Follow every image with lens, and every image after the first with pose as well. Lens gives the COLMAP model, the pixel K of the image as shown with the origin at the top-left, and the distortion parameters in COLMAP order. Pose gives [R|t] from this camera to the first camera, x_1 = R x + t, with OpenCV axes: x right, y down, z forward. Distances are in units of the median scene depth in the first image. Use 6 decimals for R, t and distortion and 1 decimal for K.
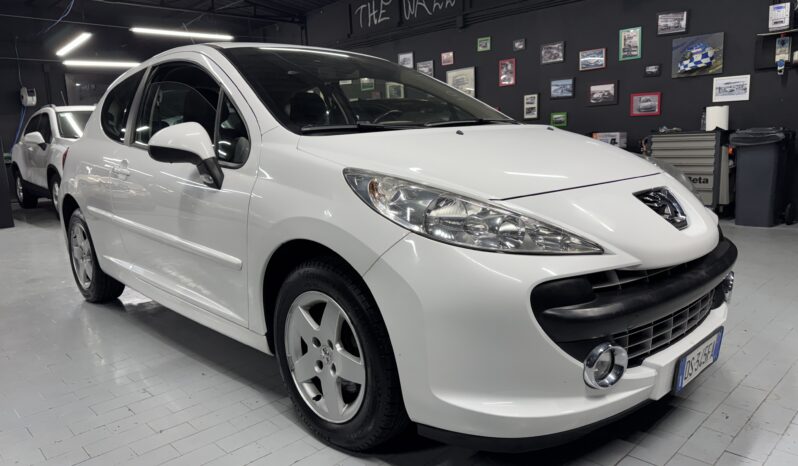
lens RADIAL K [[557.7, 0, 400.4], [0, 557.7, 233.3], [0, 0, 1]] dist [0.041516, -0.059798]
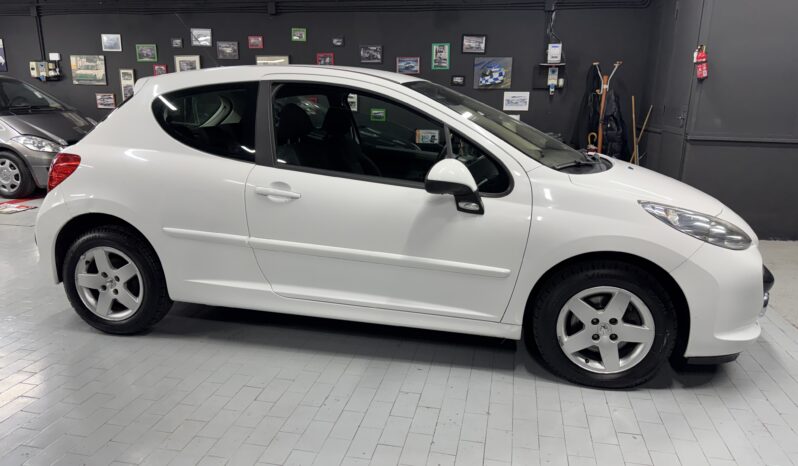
lens RADIAL K [[557.7, 0, 394.2], [0, 557.7, 232.9], [0, 0, 1]] dist [0.041516, -0.059798]
pose [[0.845210, -0.067106, 0.530204, -0.368465], [0.039366, 0.997208, 0.063457, -0.039906], [-0.532982, -0.032763, 0.845492, 0.018907]]
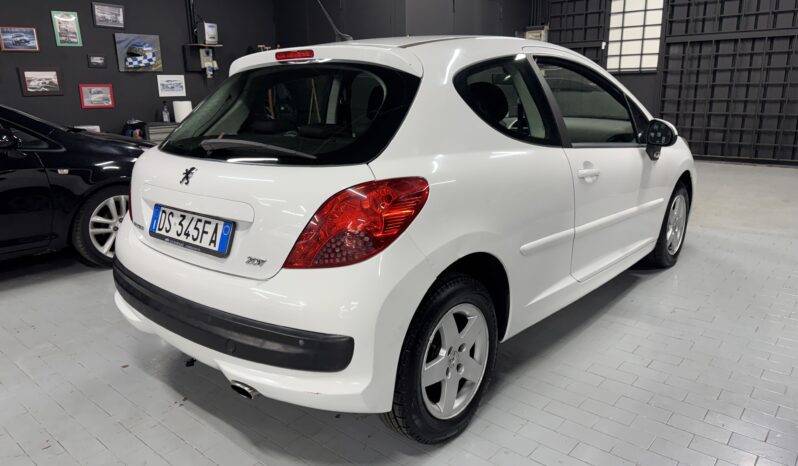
lens RADIAL K [[557.7, 0, 400.2], [0, 557.7, 233.7], [0, 0, 1]] dist [0.041516, -0.059798]
pose [[-0.059424, -0.212113, 0.975437, -0.623100], [0.193428, 0.956196, 0.219713, -0.123146], [-0.979313, 0.201733, -0.015793, 0.591534]]
